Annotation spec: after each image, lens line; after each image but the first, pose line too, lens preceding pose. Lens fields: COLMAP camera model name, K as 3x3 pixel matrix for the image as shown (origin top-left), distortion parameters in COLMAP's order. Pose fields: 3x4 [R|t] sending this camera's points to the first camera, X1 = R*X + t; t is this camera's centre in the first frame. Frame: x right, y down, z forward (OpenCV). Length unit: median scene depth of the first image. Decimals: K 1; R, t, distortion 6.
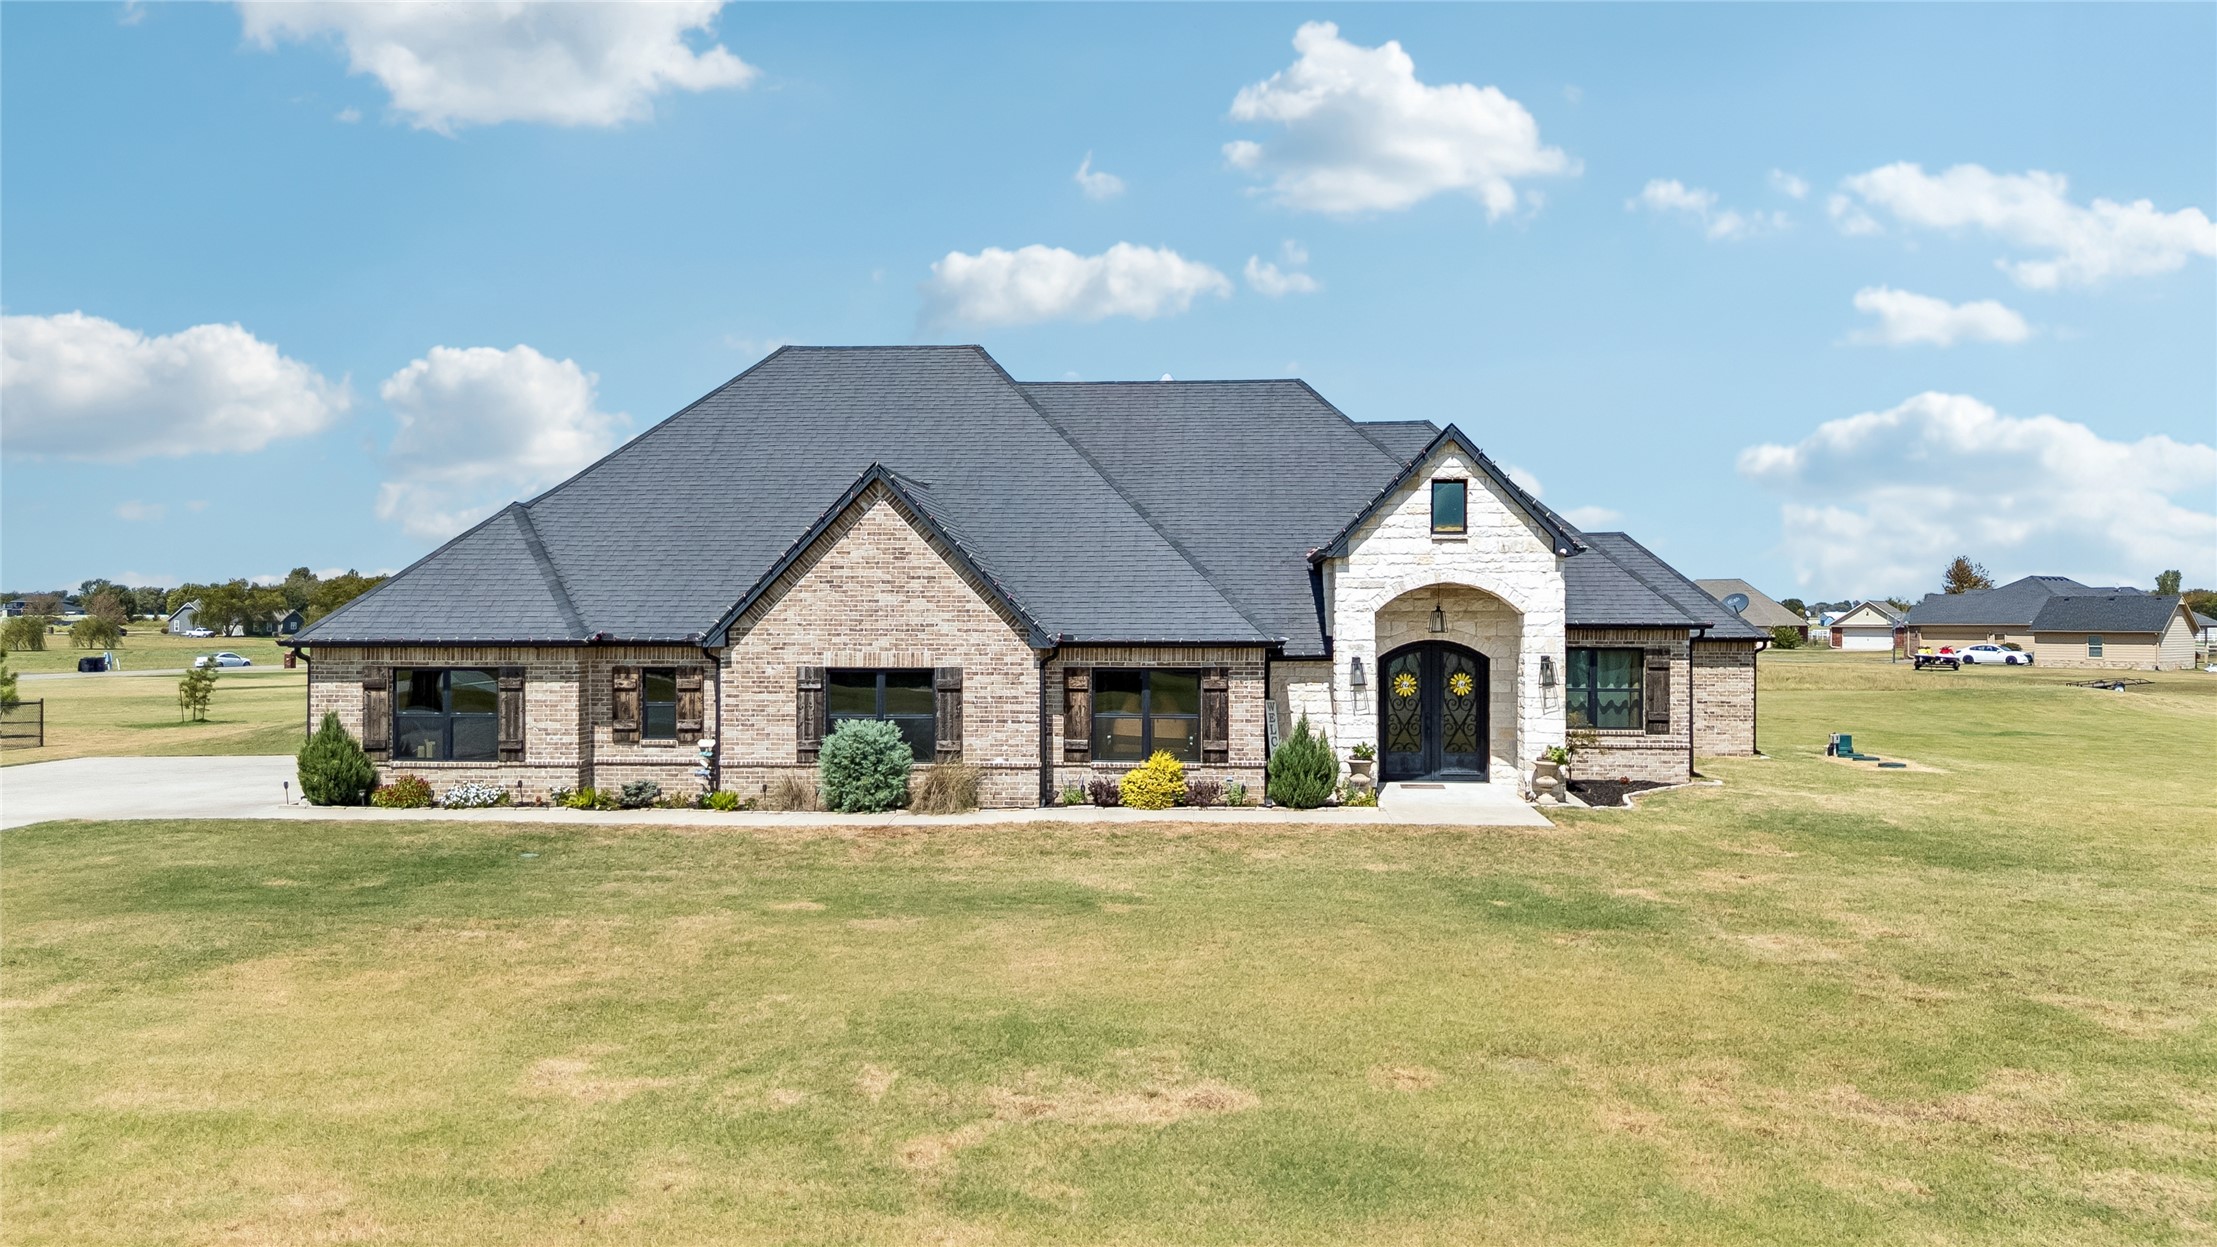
lens RADIAL K [[1652.0, 0, 1143.9], [0, 1652.0, 618.8], [0, 0, 1]] dist [0.092229, -0.124104]
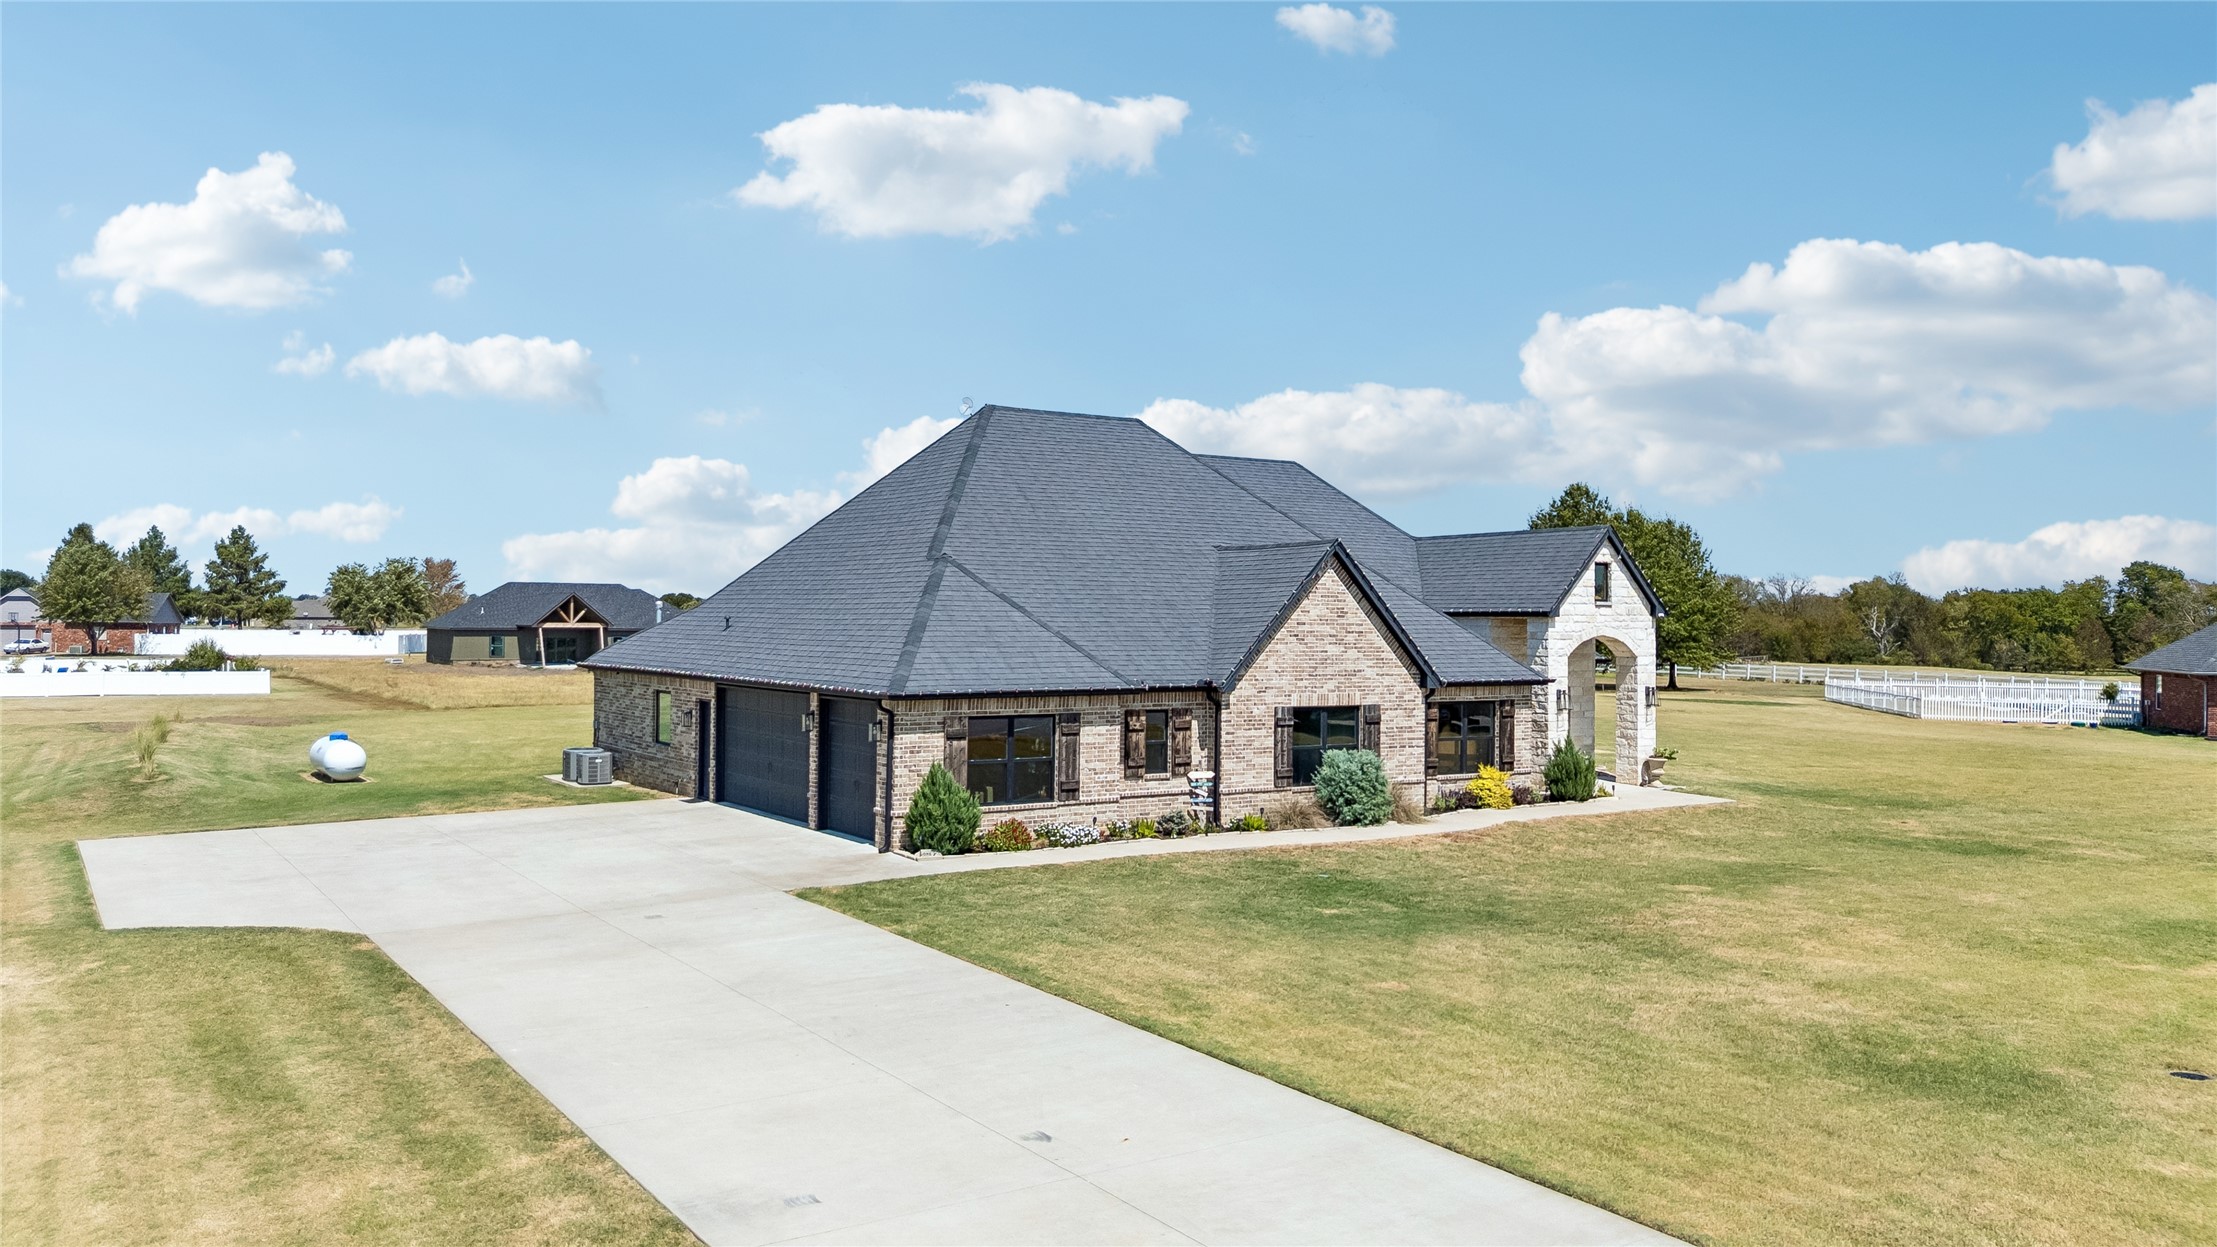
lens RADIAL K [[1652.0, 0, 1143.9], [0, 1652.0, 618.8], [0, 0, 1]] dist [0.092229, -0.124104]
pose [[0.777969, 0.006424, 0.628270, -1.022821], [-0.014625, 0.999862, 0.007886, -0.042090], [-0.628132, -0.015323, 0.777956, 0.136573]]
